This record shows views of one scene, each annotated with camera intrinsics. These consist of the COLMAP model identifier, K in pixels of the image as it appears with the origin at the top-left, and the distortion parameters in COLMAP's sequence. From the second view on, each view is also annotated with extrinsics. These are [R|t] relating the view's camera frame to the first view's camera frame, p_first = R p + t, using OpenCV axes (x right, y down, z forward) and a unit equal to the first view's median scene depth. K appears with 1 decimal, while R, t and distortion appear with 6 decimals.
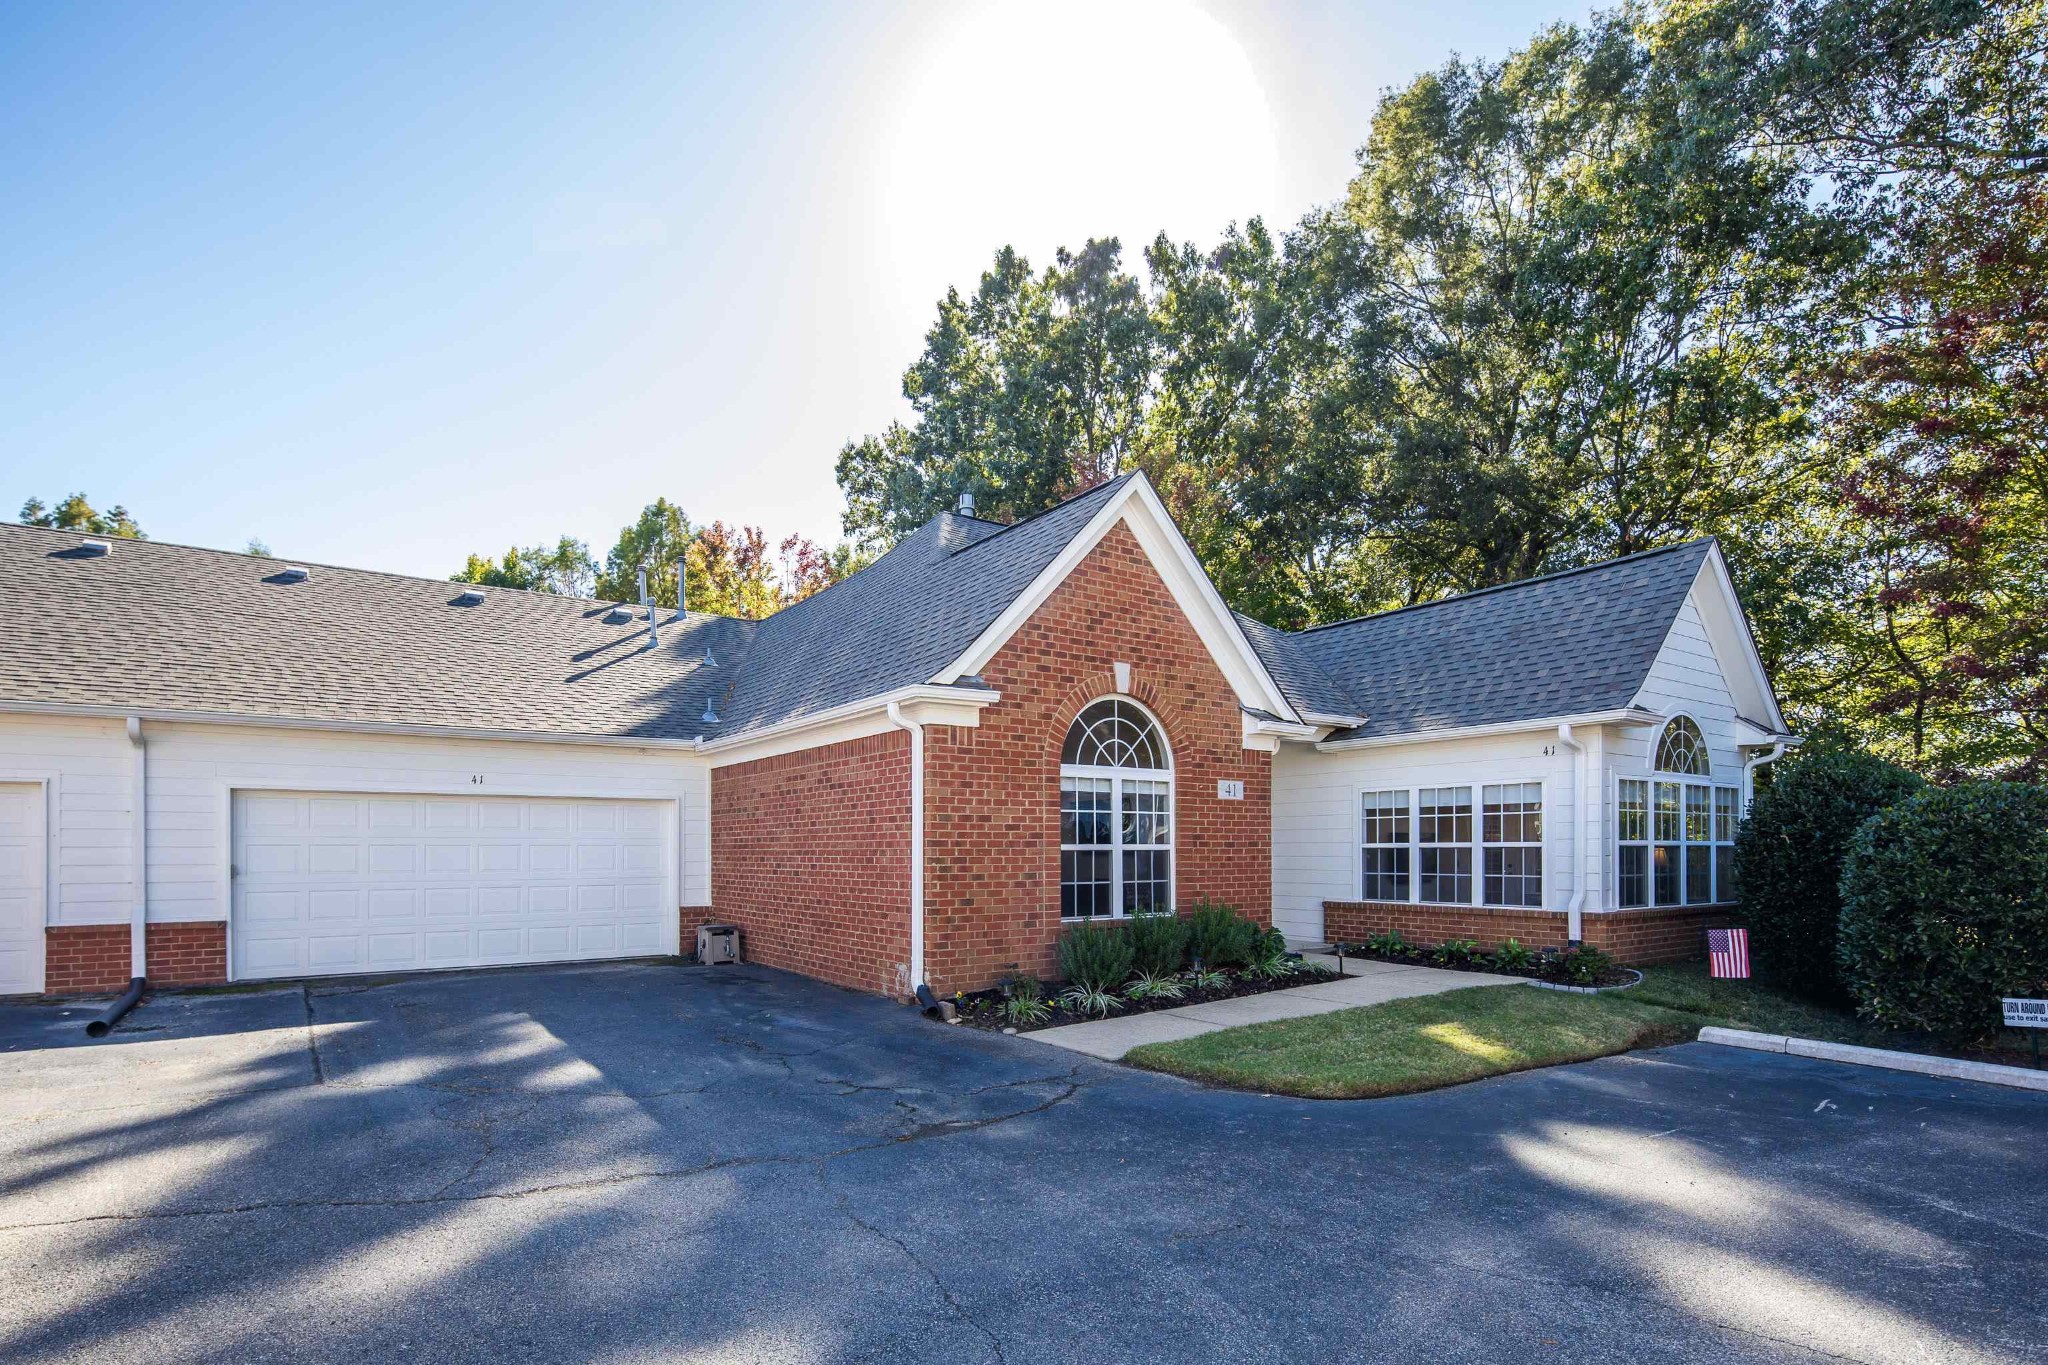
lens RADIAL K [[999.7, 0, 1024.5], [0, 999.7, 670.6], [0, 0, 1]] dist [0.000442, -0.000130]
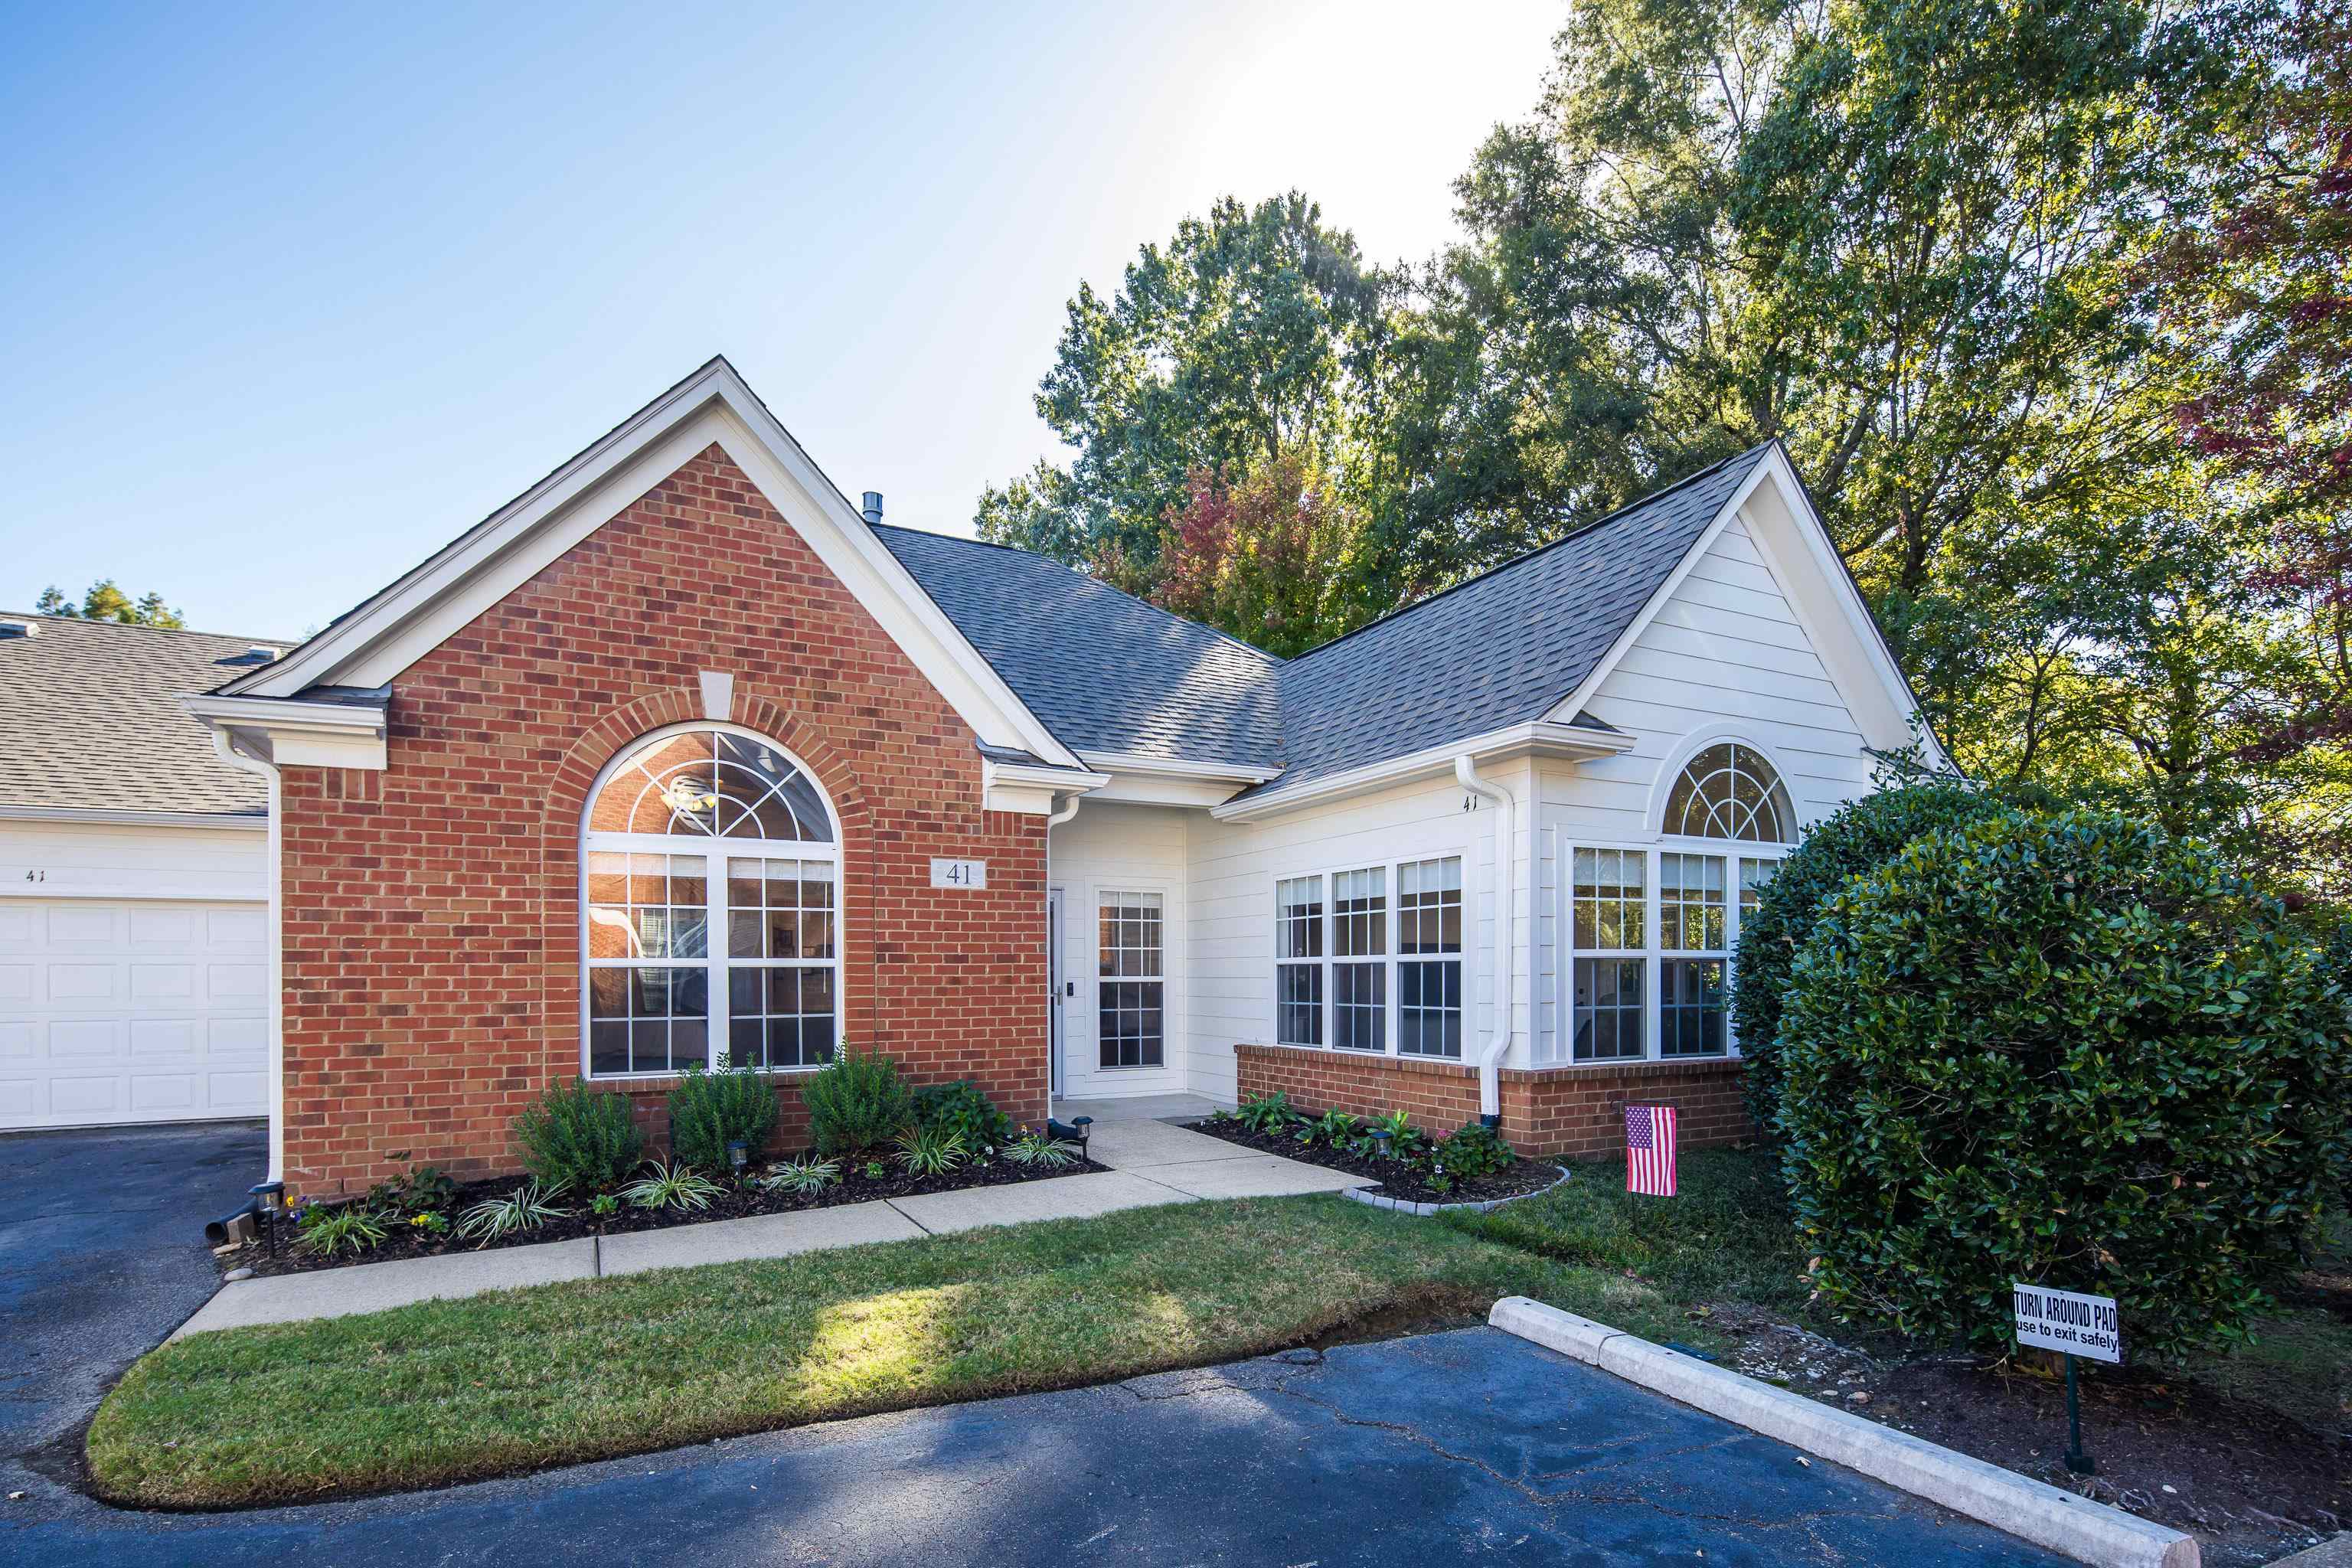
lens RADIAL K [[1147.9, 0, 1172.8], [0, 1147.9, 803.0], [0, 0, 1]] dist [0.001831, -0.001872]
pose [[0.992269, -0.020370, -0.122423, 0.452437], [0.024050, 0.999300, 0.028658, 0.058498], [0.121753, -0.031381, 0.992064, 0.300901]]
